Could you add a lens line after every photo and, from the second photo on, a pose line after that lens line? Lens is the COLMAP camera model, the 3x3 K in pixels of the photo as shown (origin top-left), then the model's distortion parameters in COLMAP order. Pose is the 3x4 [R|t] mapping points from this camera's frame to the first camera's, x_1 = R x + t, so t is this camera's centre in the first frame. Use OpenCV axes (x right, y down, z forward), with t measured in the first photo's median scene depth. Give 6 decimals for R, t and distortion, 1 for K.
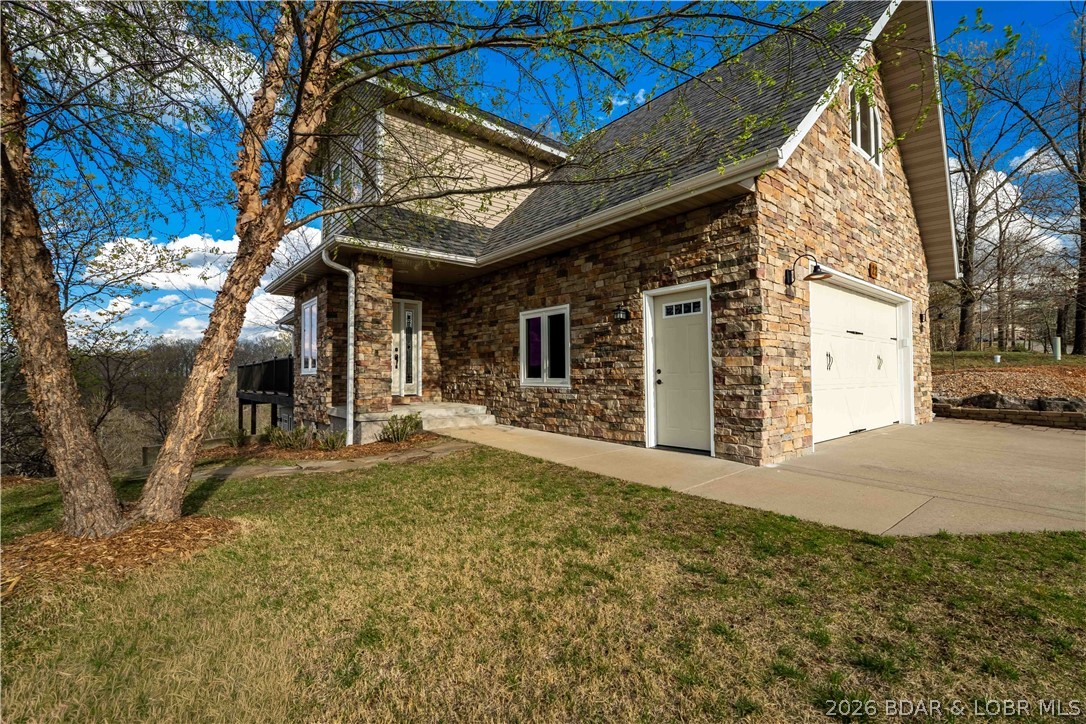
lens RADIAL K [[487.8, 0, 547.1], [0, 487.8, 360.4], [0, 0, 1]] dist [0.000006, -0.000951]
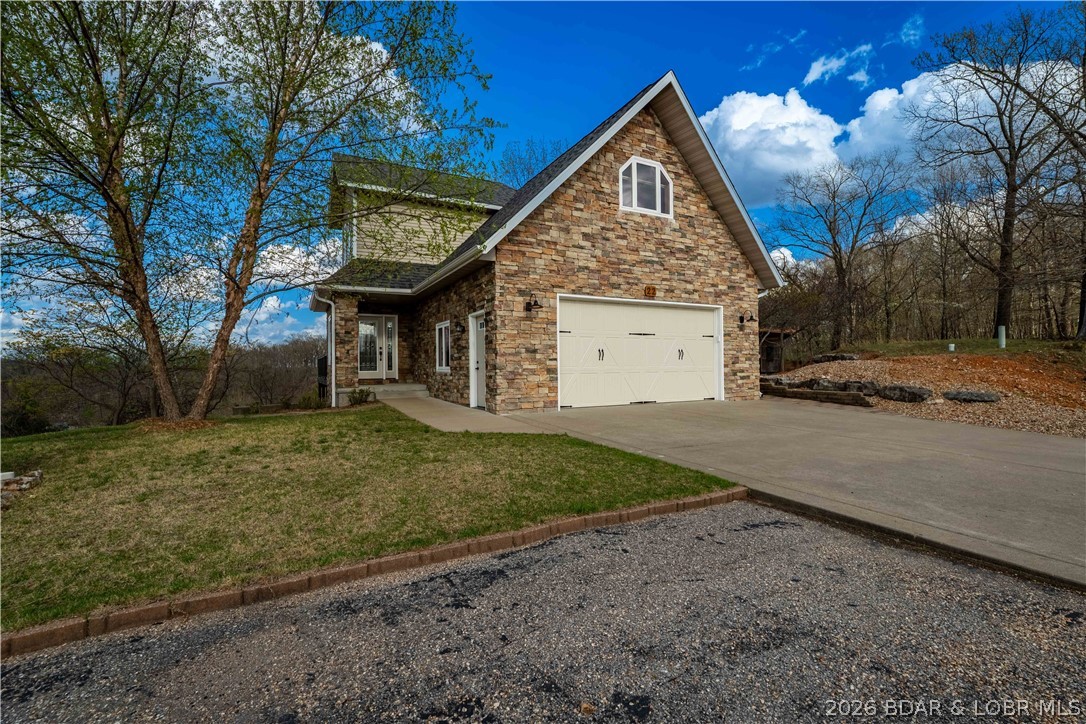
lens RADIAL K [[487.8, 0, 539.9], [0, 487.8, 361.6], [0, 0, 1]] dist [0.000006, -0.000951]
pose [[0.976004, -0.005659, -0.217677, 0.721714], [0.010872, 0.999682, 0.022760, -0.013563], [0.217479, -0.024580, 0.975755, -0.524756]]
